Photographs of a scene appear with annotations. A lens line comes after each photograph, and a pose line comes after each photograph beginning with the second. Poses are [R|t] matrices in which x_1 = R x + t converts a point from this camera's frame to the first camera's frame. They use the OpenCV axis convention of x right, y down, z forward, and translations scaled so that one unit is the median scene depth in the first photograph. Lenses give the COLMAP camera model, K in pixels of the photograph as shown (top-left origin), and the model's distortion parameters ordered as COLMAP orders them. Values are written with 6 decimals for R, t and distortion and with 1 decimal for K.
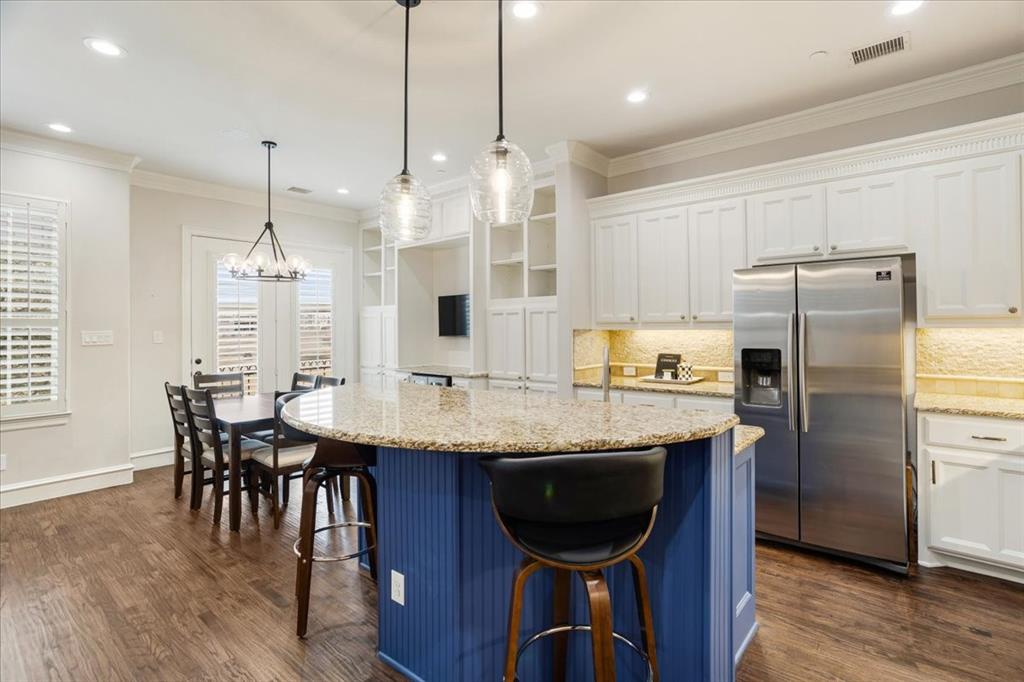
lens RADIAL K [[498.4, 0, 526.3], [0, 498.4, 324.4], [0, 0, 1]] dist [-0.052804, 0.037989]
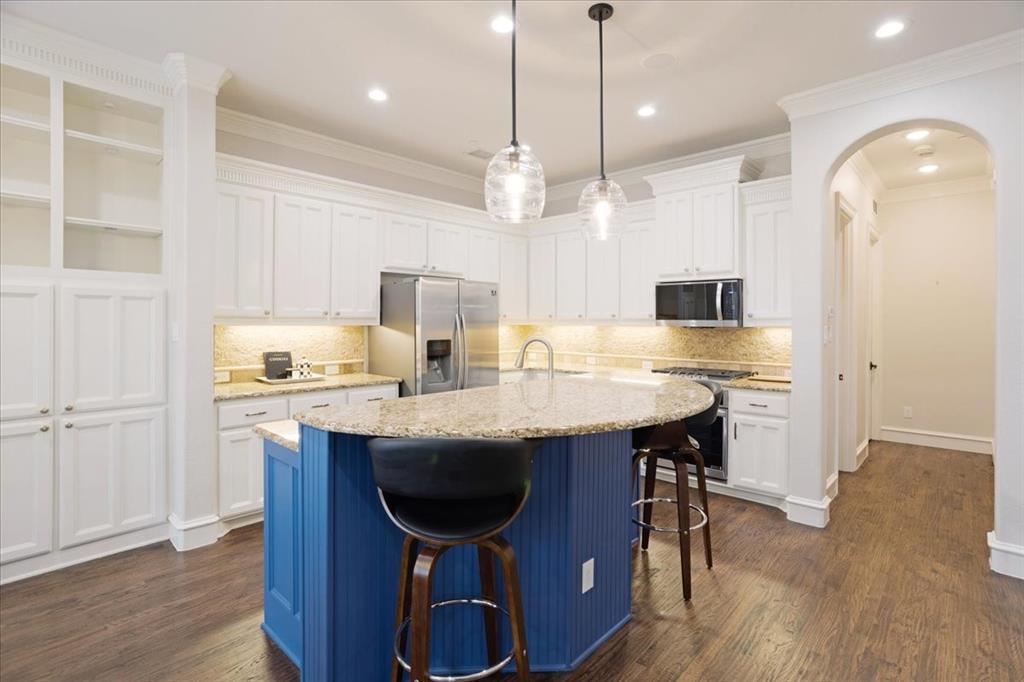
lens RADIAL K [[498.4, 0, 526.3], [0, 498.4, 324.4], [0, 0, 1]] dist [-0.052804, 0.037989]
pose [[0.056684, 0.006722, 0.998370, -0.571586], [-0.009457, 0.999936, -0.006195, 0.009522], [-0.998347, -0.009090, 0.056744, 0.474447]]
